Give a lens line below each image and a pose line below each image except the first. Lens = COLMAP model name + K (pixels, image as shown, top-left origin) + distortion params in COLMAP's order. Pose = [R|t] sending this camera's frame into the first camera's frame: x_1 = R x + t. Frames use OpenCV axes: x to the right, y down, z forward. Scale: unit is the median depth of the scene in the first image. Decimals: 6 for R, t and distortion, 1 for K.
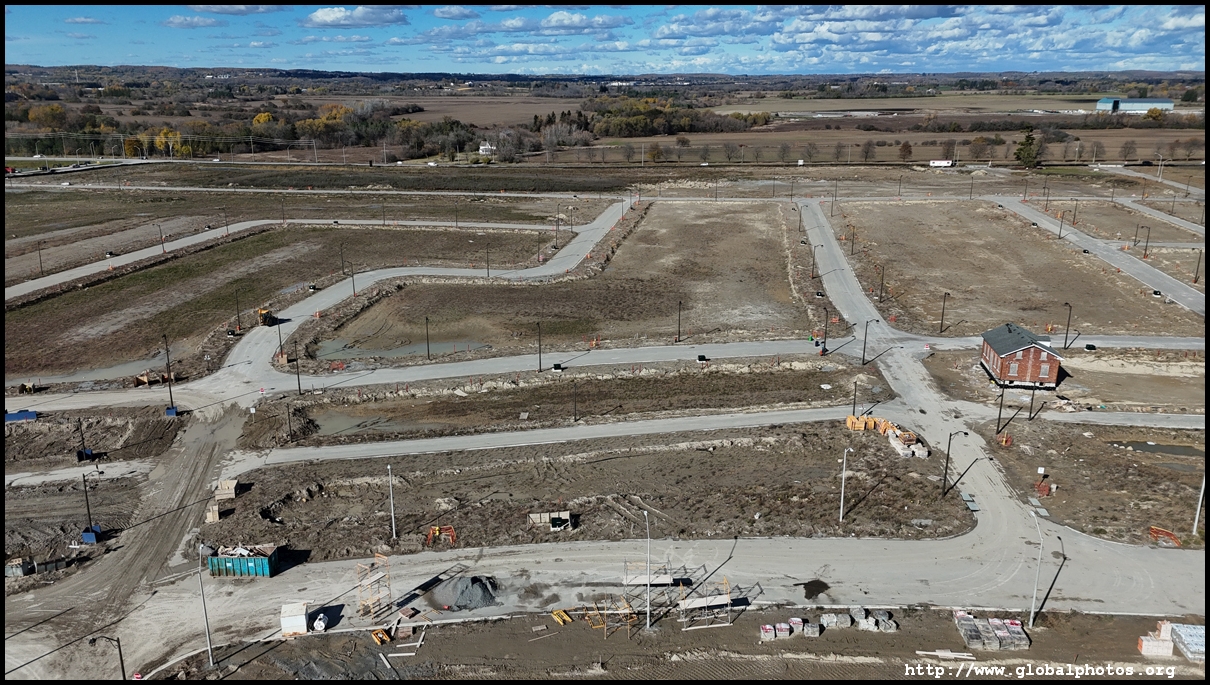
lens RADIAL K [[885.4, 0, 596.9], [0, 885.4, 345.7], [0, 0, 1]] dist [0.072594, -0.058715]
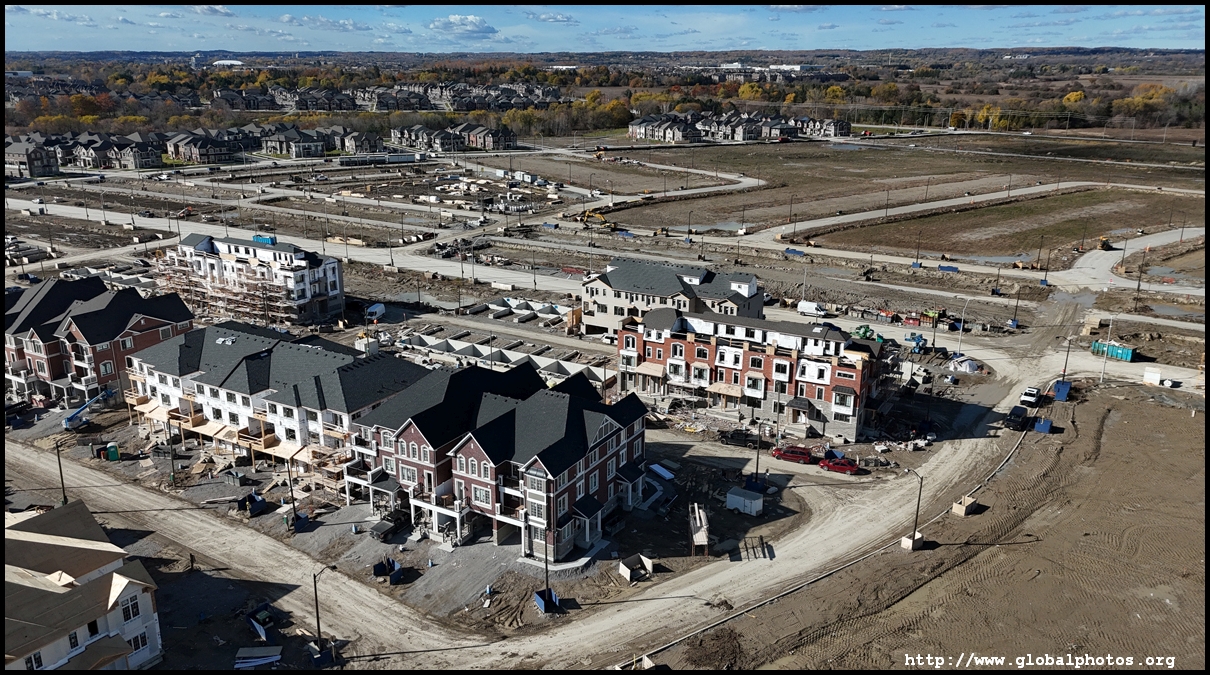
lens RADIAL K [[904.0, 0, 601.9], [0, 904.0, 341.4], [0, 0, 1]] dist [0.081280, -0.069172]
pose [[0.707554, 0.209103, -0.675014, 0.257437], [-0.203093, 0.975090, 0.089176, 0.839737], [0.676846, 0.073994, 0.732396, -2.804987]]
